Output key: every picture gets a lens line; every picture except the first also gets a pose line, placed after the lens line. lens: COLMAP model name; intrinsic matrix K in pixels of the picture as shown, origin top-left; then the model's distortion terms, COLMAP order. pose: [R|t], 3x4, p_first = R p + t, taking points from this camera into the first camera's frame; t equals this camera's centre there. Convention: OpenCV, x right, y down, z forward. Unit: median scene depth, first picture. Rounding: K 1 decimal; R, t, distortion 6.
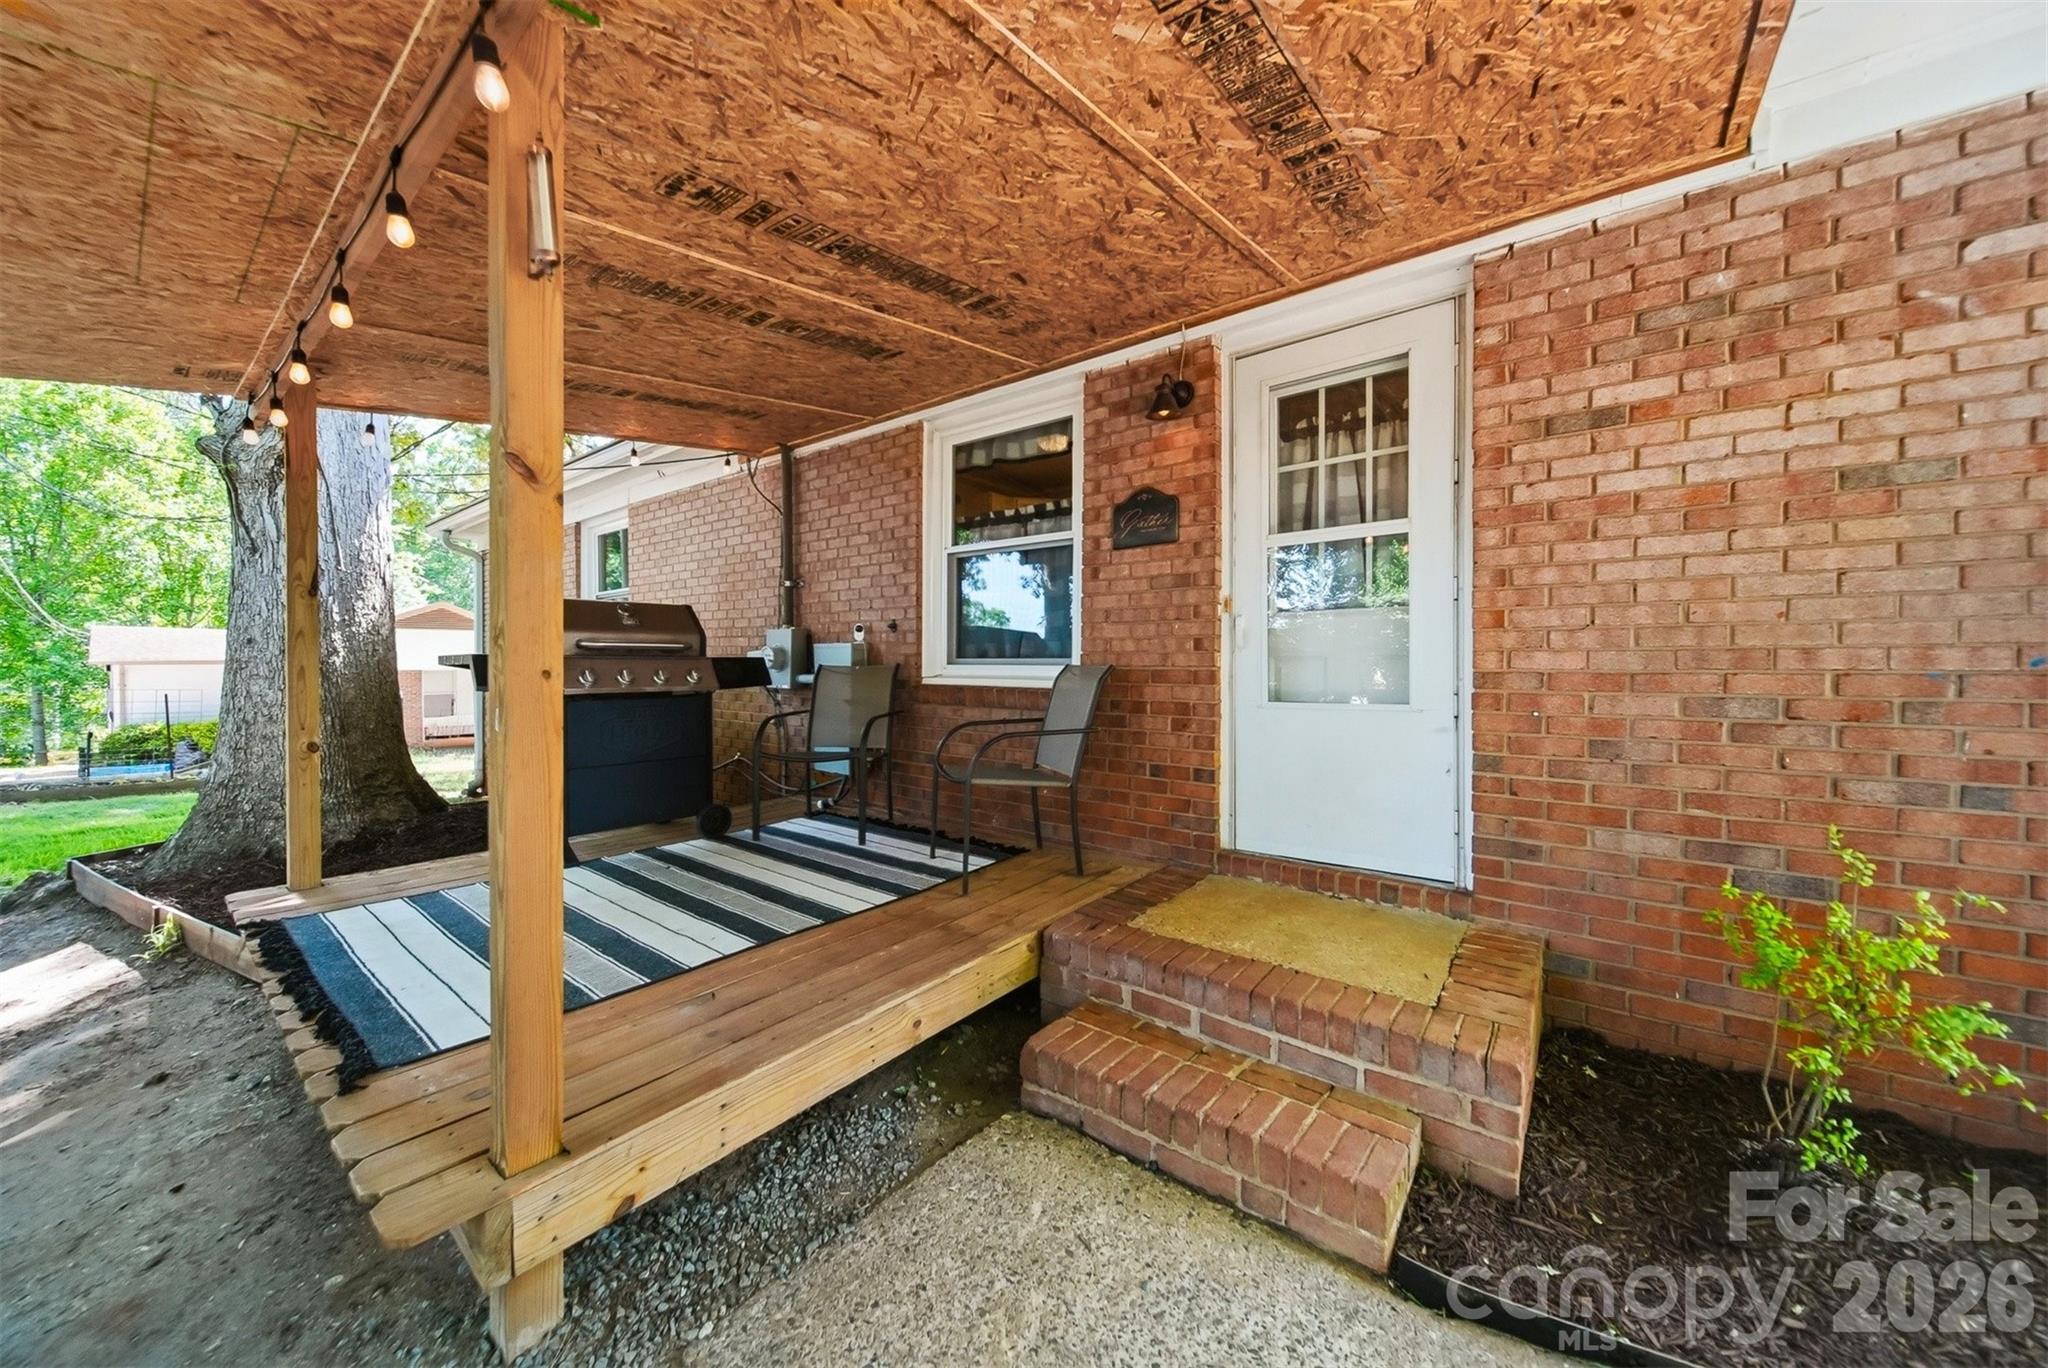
lens RADIAL K [[749.9, 0, 1025.1], [0, 749.9, 671.4], [0, 0, 1]] dist [0.000986, 0.000076]
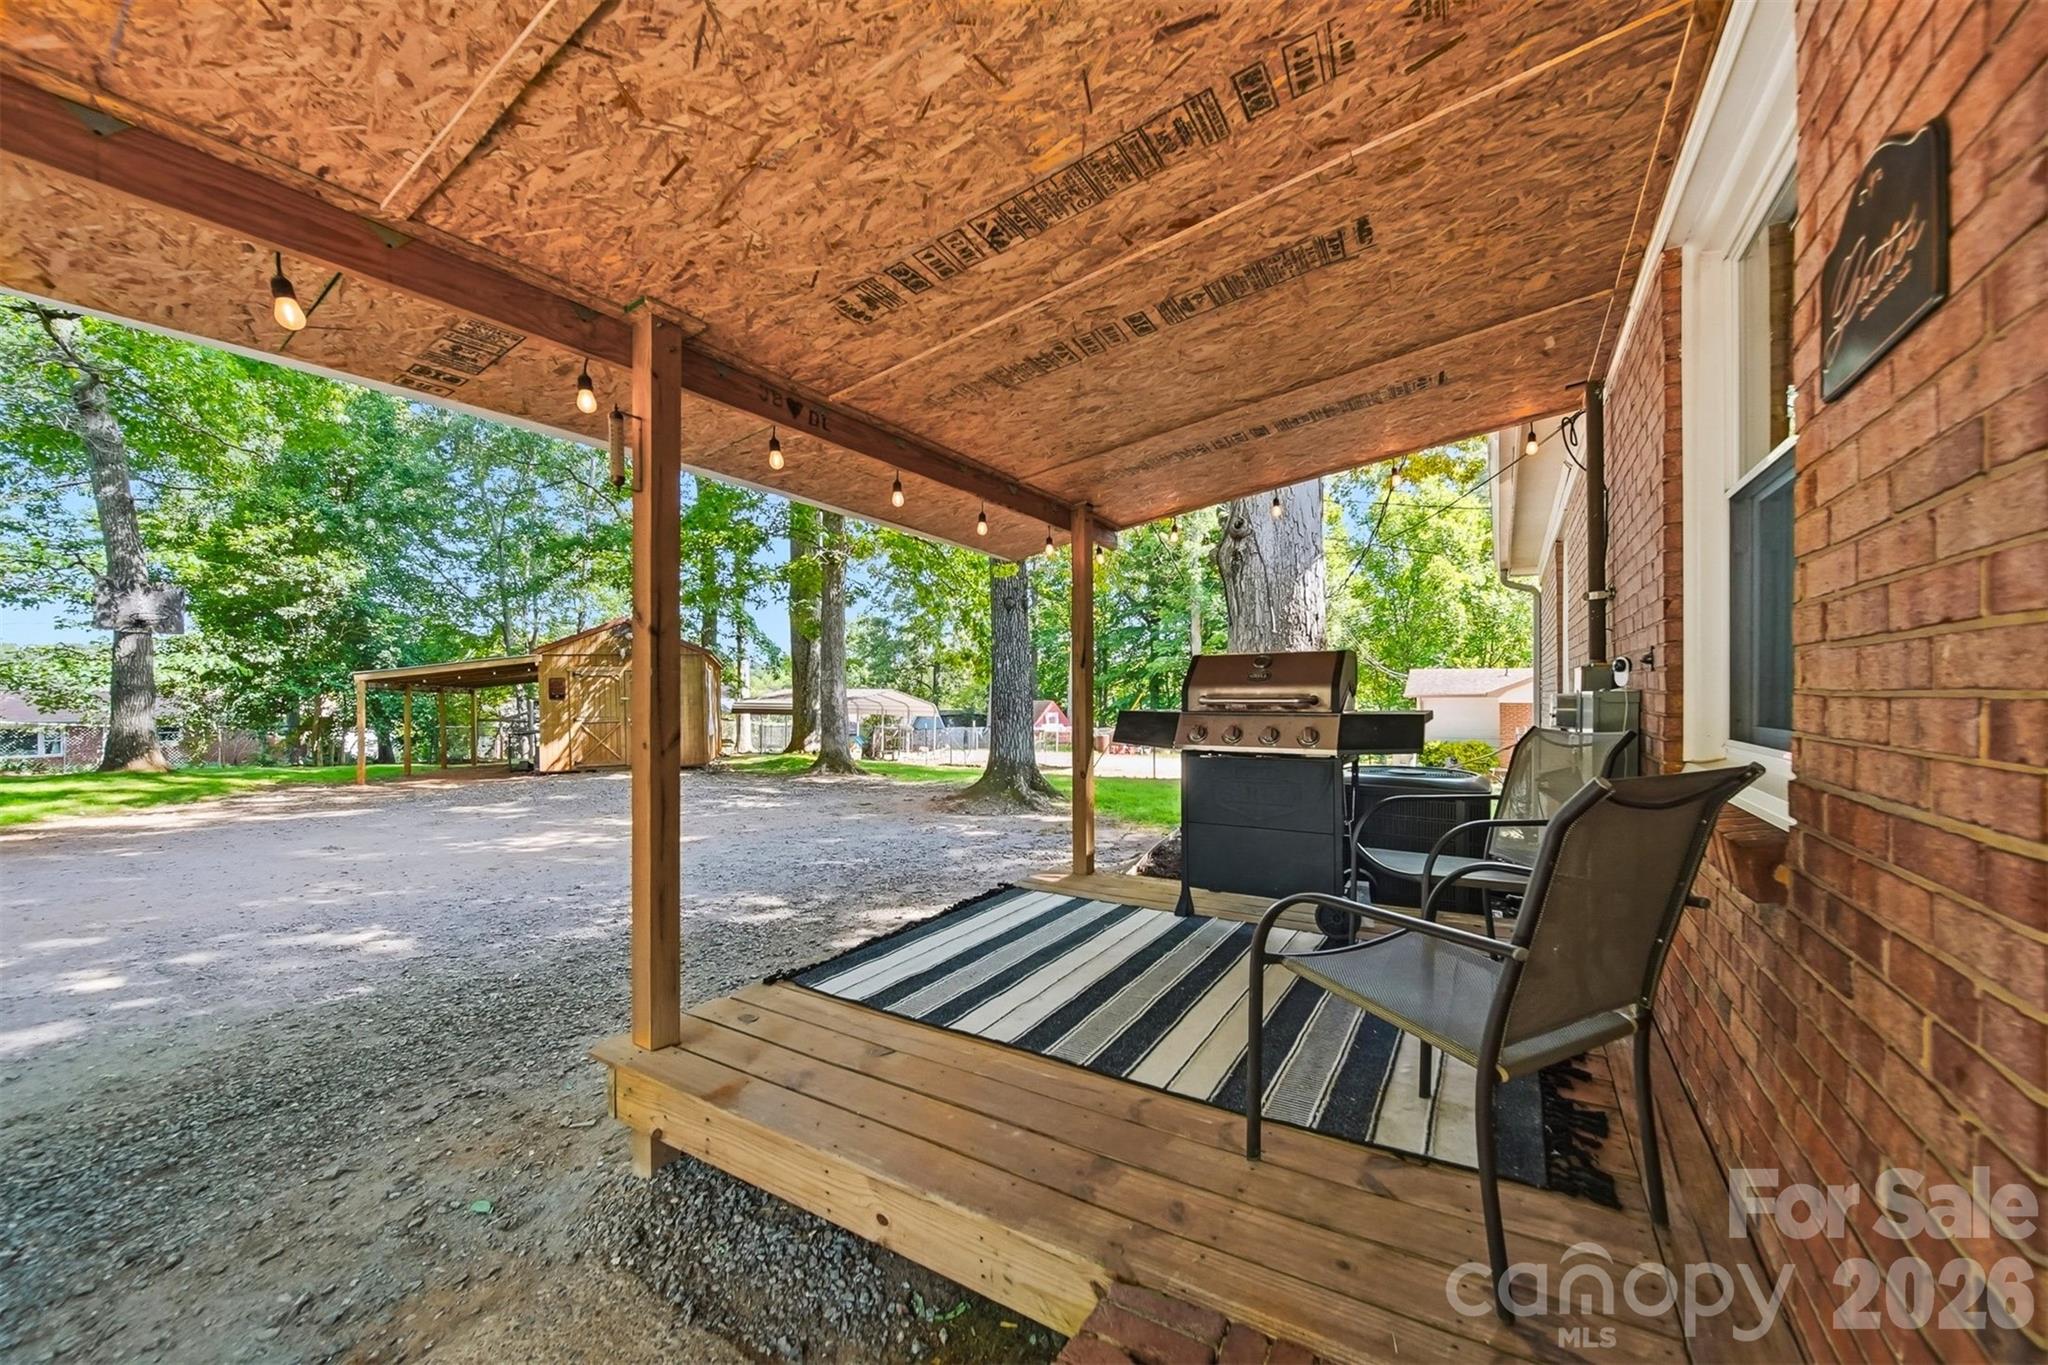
lens RADIAL K [[749.9, 0, 1026.5], [0, 749.9, 691.7], [0, 0, 1]] dist [0.000986, 0.000076]
pose [[0.115057, -0.003856, -0.993351, 0.527100], [-0.006230, 0.999970, -0.004603, -0.056074], [0.993339, 0.006718, 0.115029, 0.873782]]
